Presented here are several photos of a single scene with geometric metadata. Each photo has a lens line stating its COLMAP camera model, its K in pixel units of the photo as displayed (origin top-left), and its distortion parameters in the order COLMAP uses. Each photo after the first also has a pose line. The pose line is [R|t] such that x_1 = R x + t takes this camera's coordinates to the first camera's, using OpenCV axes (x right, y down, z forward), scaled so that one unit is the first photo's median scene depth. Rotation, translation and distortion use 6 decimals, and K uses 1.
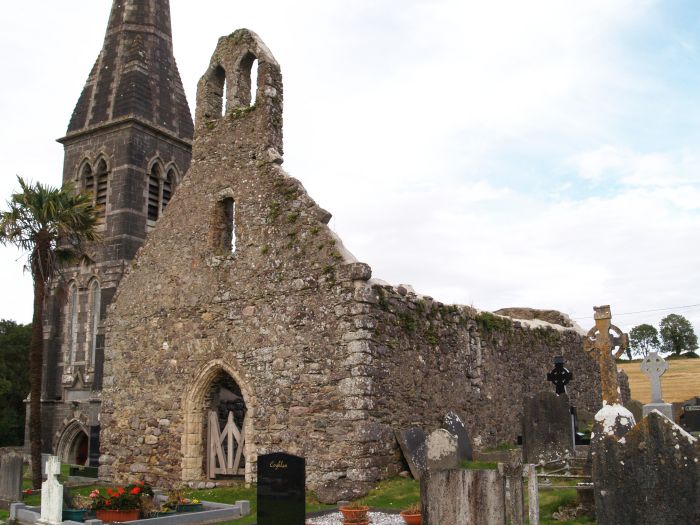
lens RADIAL K [[709.6, 0, 350.0], [0, 709.6, 262.5], [0, 0, 1]] dist [-0.117726, 0.005652]
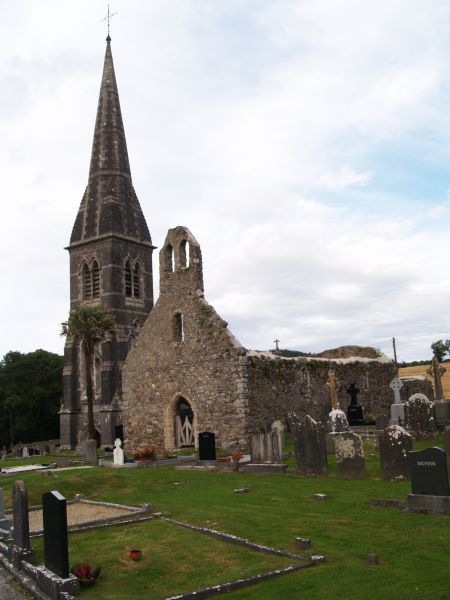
lens RADIAL K [[608.3, 0, 225.0], [0, 608.3, 300.0], [0, 0, 1]] dist [-0.117726, 0.005652]
pose [[0.994931, -0.055030, -0.084170, 0.114115], [0.058011, 0.997757, 0.033393, -0.183392], [0.082144, -0.038107, 0.995892, -0.762649]]
